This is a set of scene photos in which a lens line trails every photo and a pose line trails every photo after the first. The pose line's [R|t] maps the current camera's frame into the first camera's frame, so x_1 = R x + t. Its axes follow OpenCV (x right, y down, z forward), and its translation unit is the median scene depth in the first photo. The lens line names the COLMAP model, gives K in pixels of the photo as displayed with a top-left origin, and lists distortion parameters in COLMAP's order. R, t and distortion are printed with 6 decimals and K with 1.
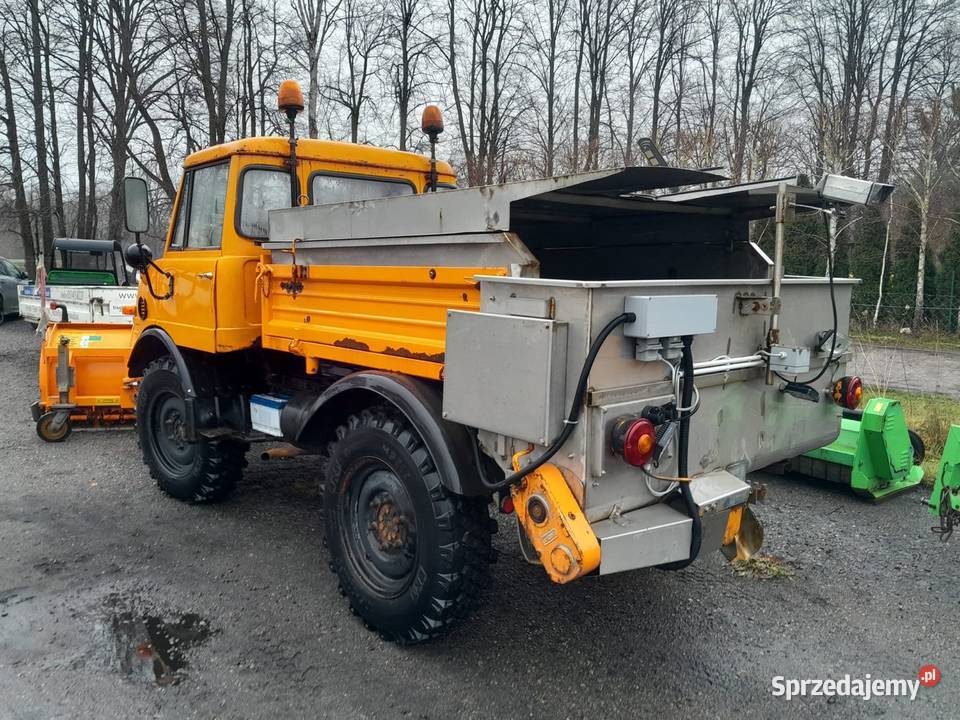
lens RADIAL K [[724.1, 0, 480.0], [0, 724.1, 360.0], [0, 0, 1]] dist [-0.001808, -0.002770]
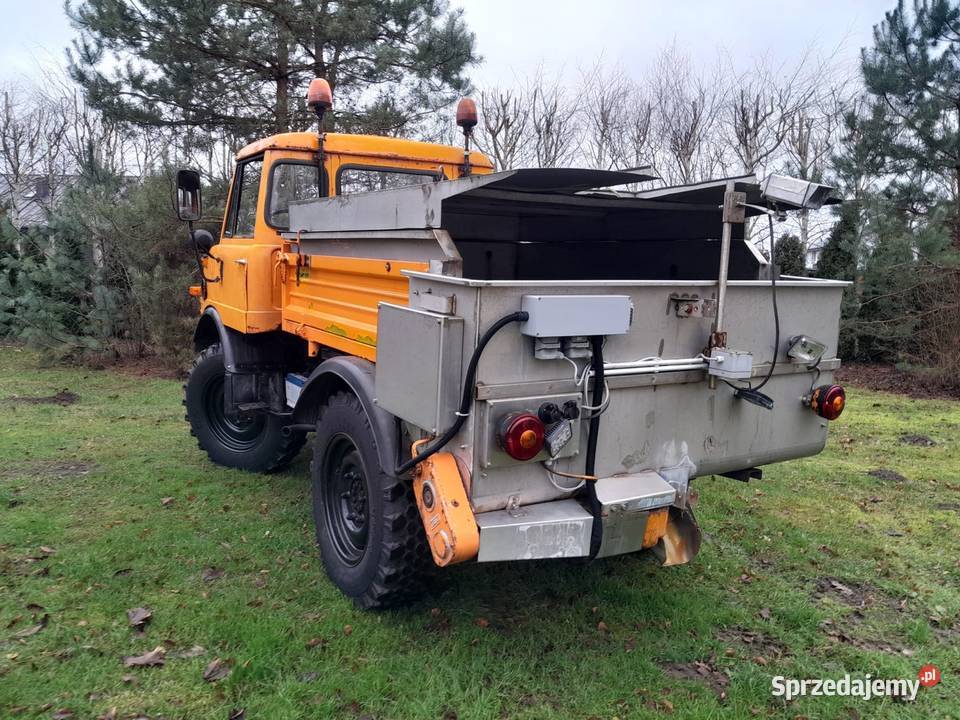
lens RADIAL K [[724.1, 0, 480.0], [0, 724.1, 360.0], [0, 0, 1]] dist [-0.001808, -0.002770]
pose [[0.984310, 0.045162, -0.170571, 0.291584], [-0.041936, 0.998868, 0.022468, -0.015322], [0.171393, -0.014963, 0.985089, -0.020437]]
